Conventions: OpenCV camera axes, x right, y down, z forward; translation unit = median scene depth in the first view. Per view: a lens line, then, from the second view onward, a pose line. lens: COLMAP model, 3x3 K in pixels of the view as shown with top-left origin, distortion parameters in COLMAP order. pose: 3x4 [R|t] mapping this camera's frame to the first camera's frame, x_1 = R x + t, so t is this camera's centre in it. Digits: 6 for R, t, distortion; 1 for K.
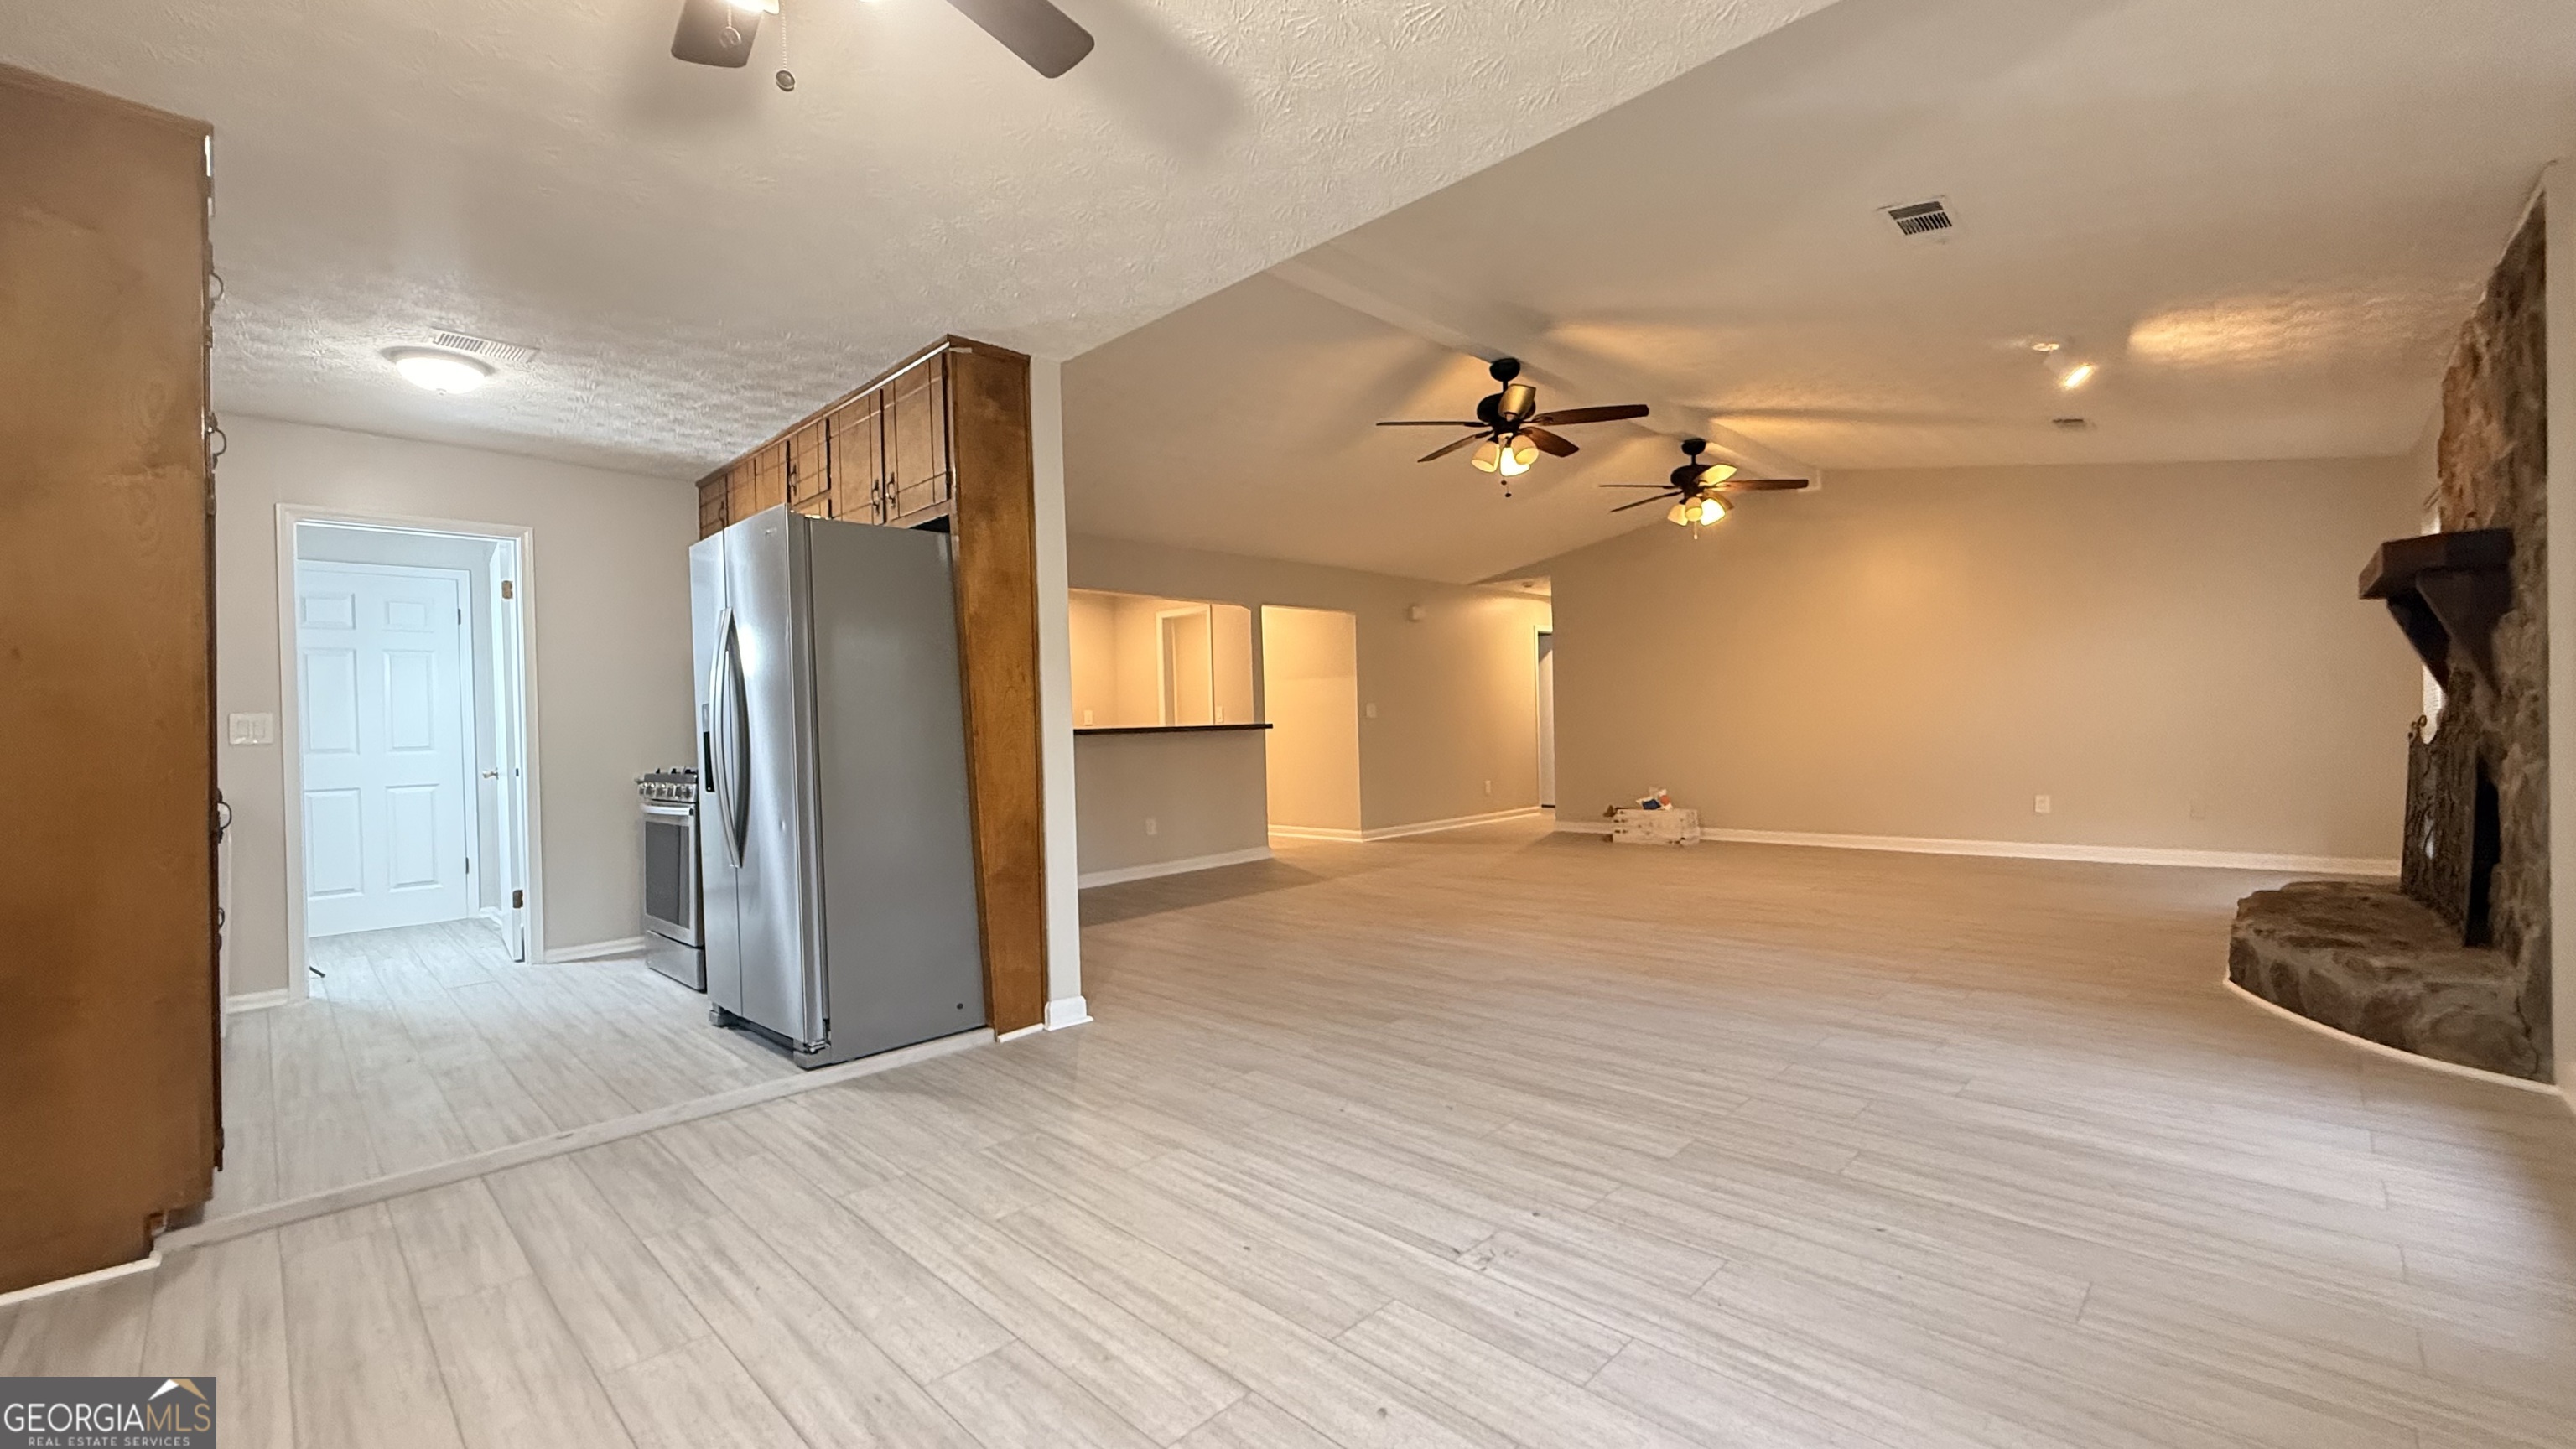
lens RADIAL K [[1027.7, 0, 1279.0], [0, 1027.7, 729.5], [0, 0, 1]] dist [-0.001236, 0.000669]
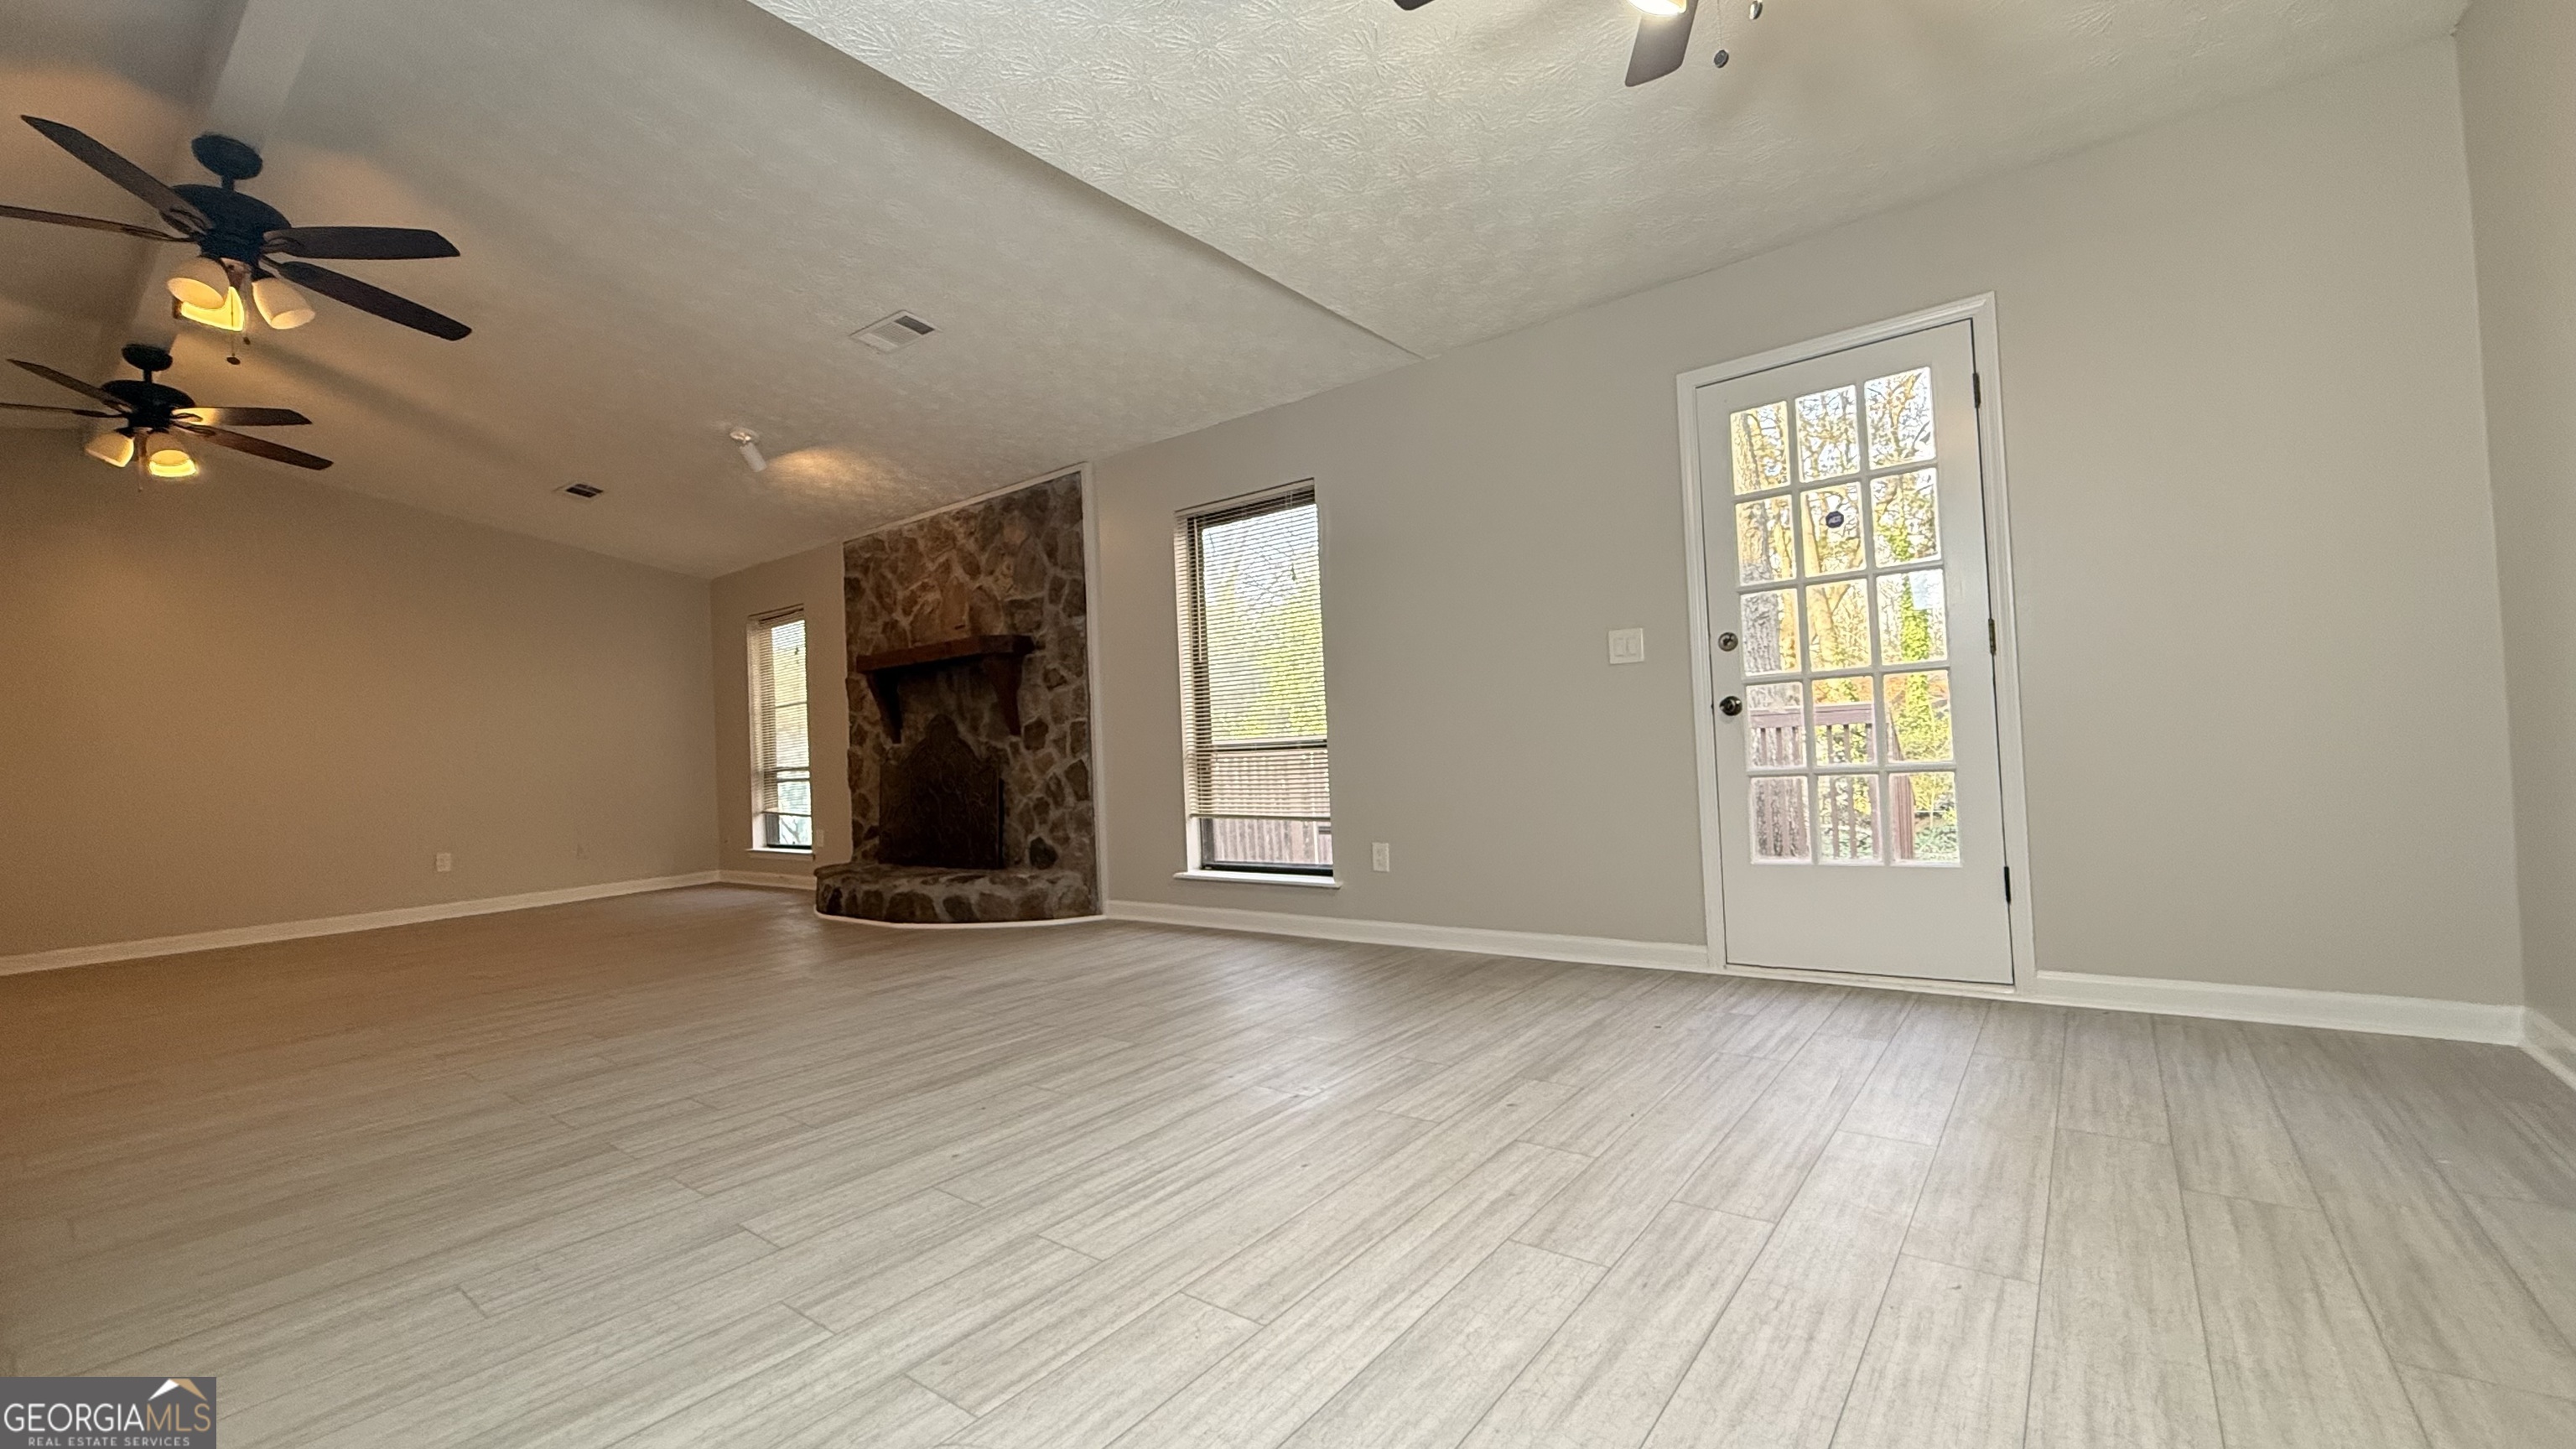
lens RADIAL K [[1027.7, 0, 1279.0], [0, 1027.7, 729.5], [0, 0, 1]] dist [-0.001236, 0.000669]
pose [[-0.108235, 0.050668, 0.992833, -0.885259], [0.055545, 0.997448, -0.044848, 0.103976], [-0.992572, 0.050293, -0.110773, 0.942379]]
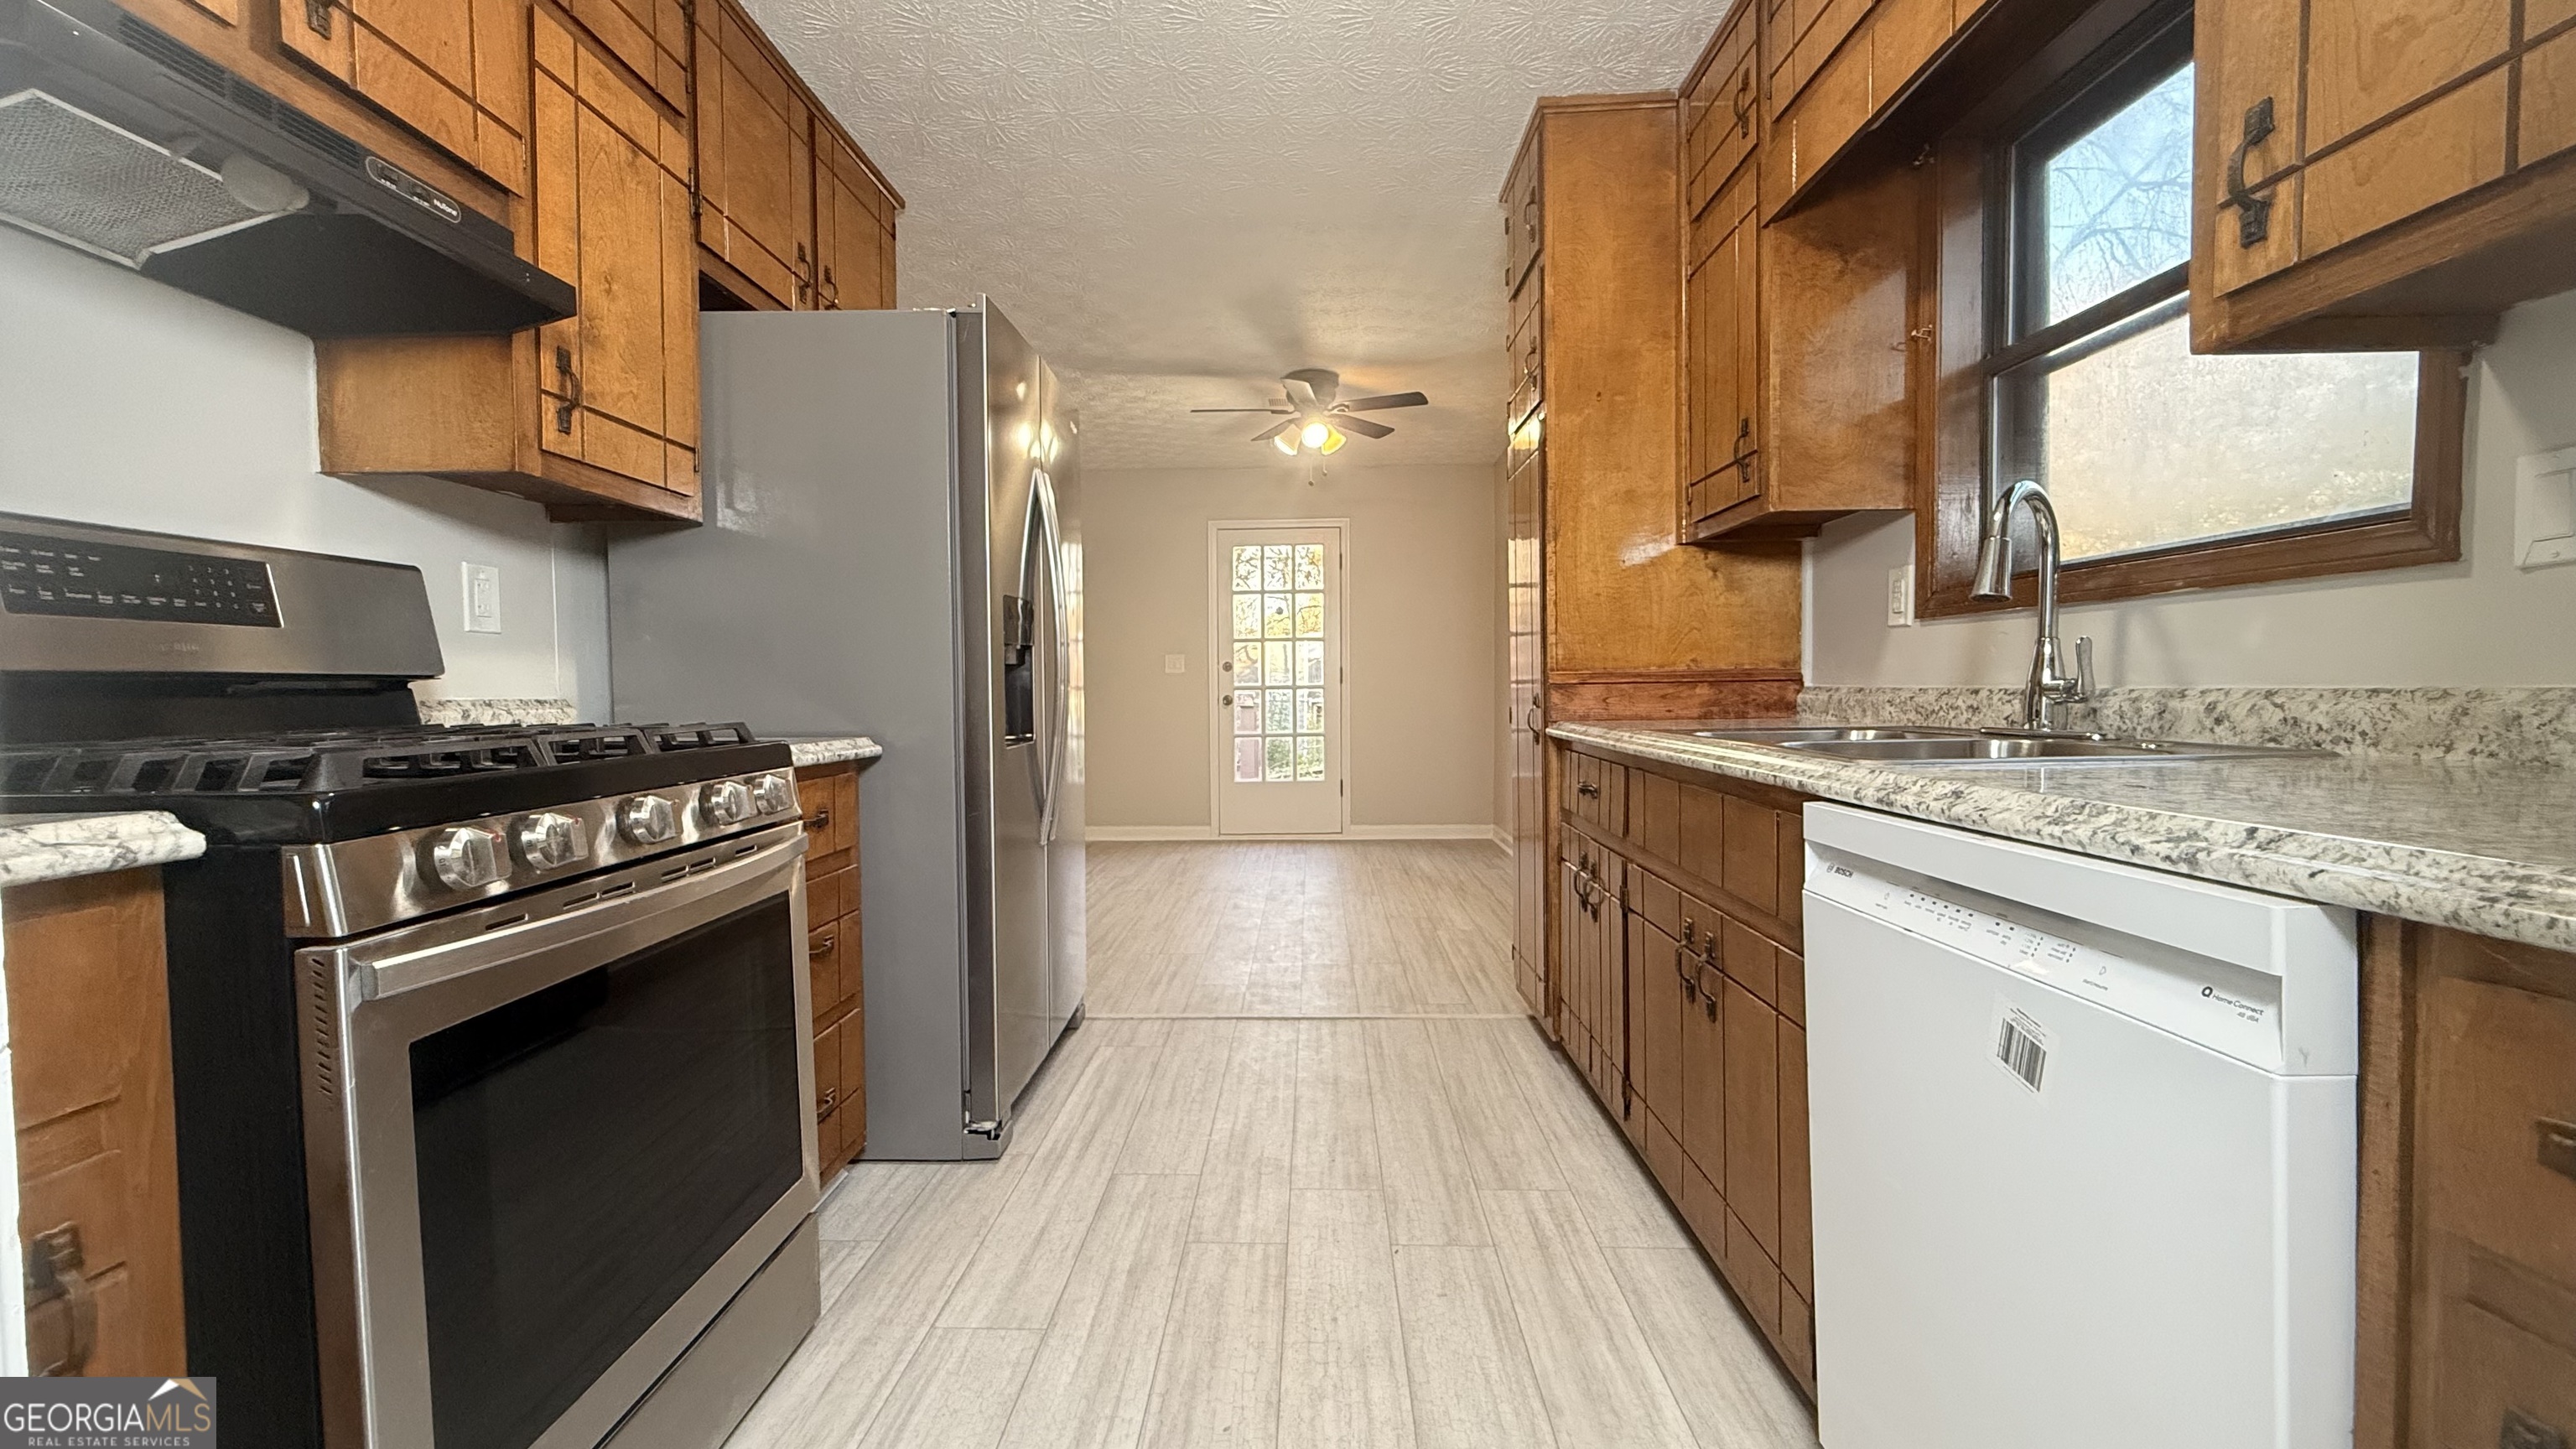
lens RADIAL K [[1027.7, 0, 1279.0], [0, 1027.7, 729.5], [0, 0, 1]] dist [-0.001236, 0.000669]
pose [[-0.682711, 0.003130, 0.730682, -1.631125], [0.028139, 0.999362, 0.022011, 0.063588], [-0.730147, 0.035588, -0.682363, 1.930425]]
